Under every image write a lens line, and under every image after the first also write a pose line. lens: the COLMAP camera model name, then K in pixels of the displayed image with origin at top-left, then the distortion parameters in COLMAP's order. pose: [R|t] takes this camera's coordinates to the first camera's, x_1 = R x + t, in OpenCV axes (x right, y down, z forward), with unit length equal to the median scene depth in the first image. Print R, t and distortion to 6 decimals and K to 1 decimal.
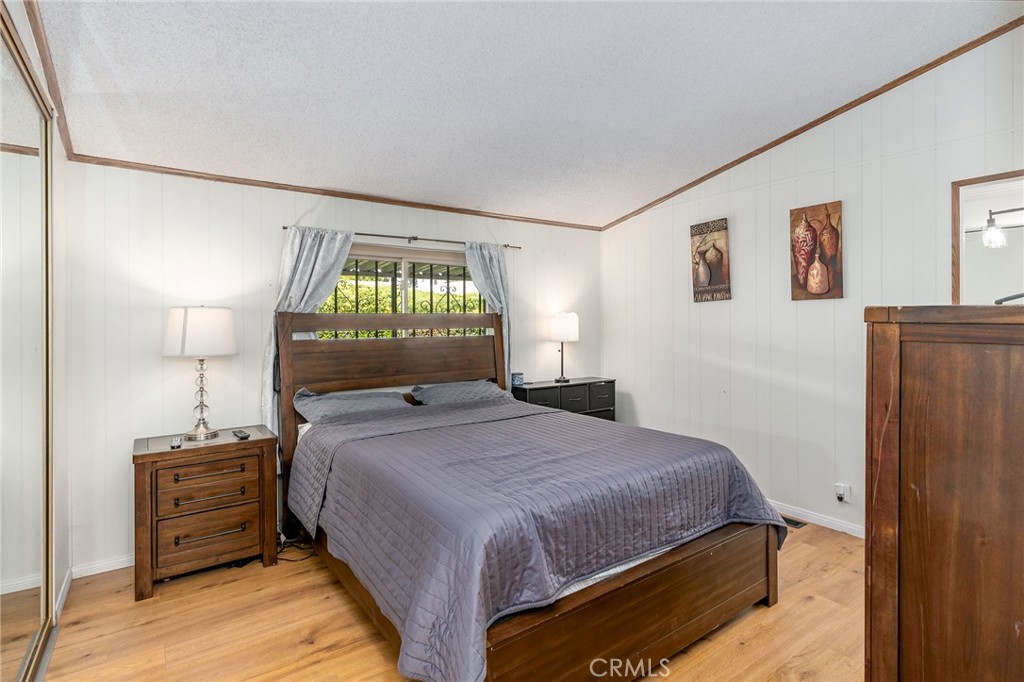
lens RADIAL K [[508.2, 0, 513.1], [0, 508.2, 326.4], [0, 0, 1]] dist [0.000624, 0.000106]
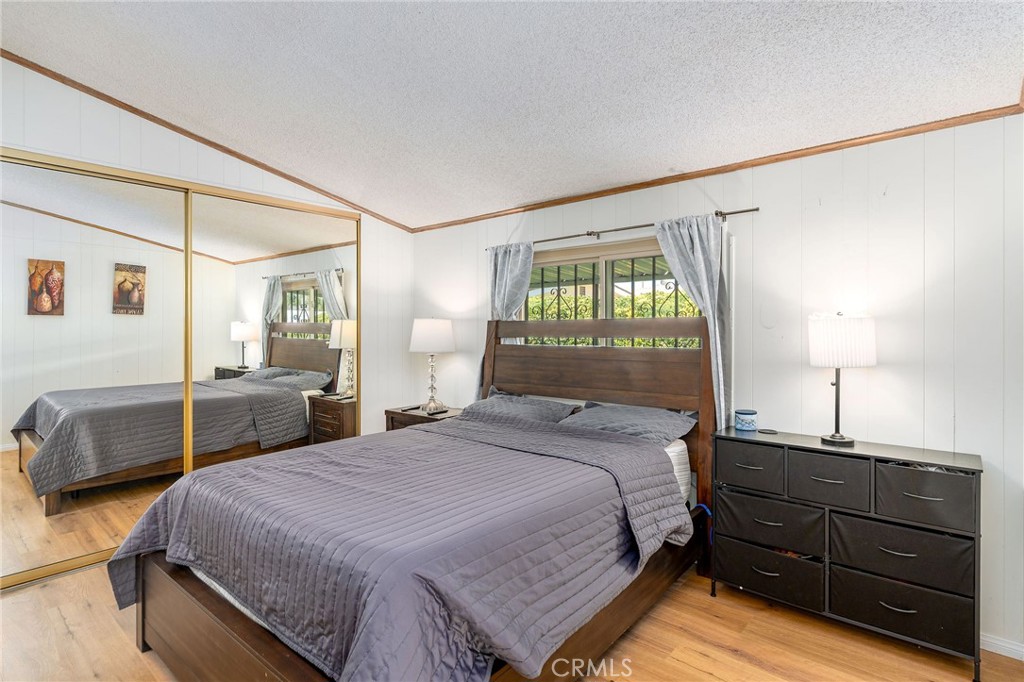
lens RADIAL K [[527.6, 0, 512.6], [0, 527.6, 328.8], [0, 0, 1]] dist [0.015294, -0.000086]
pose [[0.237404, 0.005792, -0.971394, 0.683762], [-0.005692, 0.999973, 0.004572, -0.013126], [0.971394, 0.004444, 0.237430, 0.676407]]
